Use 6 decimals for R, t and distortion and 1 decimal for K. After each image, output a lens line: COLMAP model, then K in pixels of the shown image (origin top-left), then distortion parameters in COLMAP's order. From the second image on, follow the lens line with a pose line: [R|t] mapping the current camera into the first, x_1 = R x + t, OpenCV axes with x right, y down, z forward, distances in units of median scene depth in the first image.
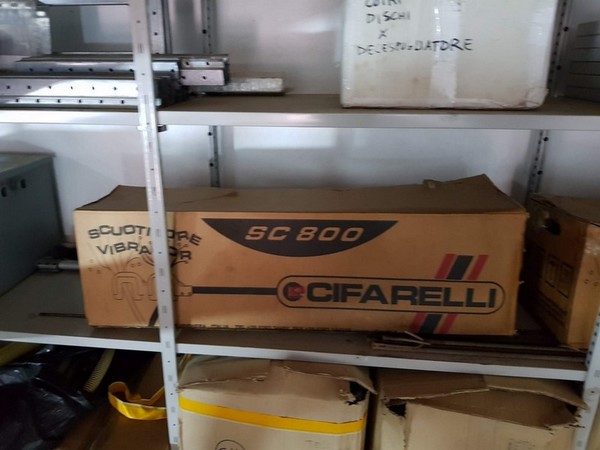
lens RADIAL K [[466.3, 0, 282.5], [0, 466.3, 218.1], [0, 0, 1]] dist [0.066356, -0.097083]
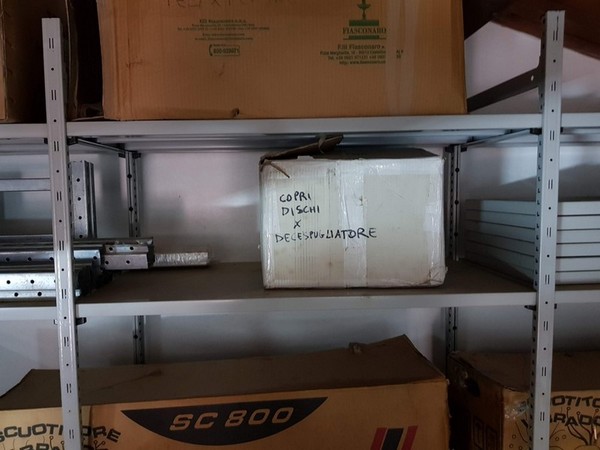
lens RADIAL K [[466.3, 0, 282.0], [0, 466.3, 227.9], [0, 0, 1]] dist [0.066356, -0.097083]
pose [[0.989637, -0.028497, 0.140738, 0.021382], [0.061918, 0.968997, -0.239189, -0.106032], [-0.129558, 0.245424, 0.960719, -0.031907]]
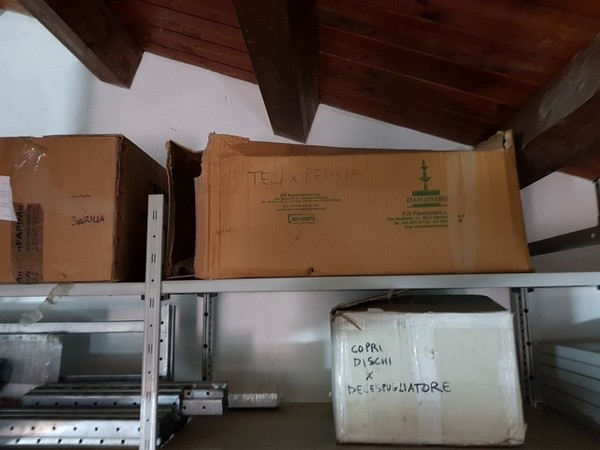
lens RADIAL K [[466.3, 0, 288.3], [0, 466.3, 224.6], [0, 0, 1]] dist [0.066356, -0.097083]
pose [[0.999059, -0.008373, 0.042552, -0.019338], [0.026862, 0.889776, -0.455606, -0.176053], [-0.034047, 0.456320, 0.889164, -0.126362]]
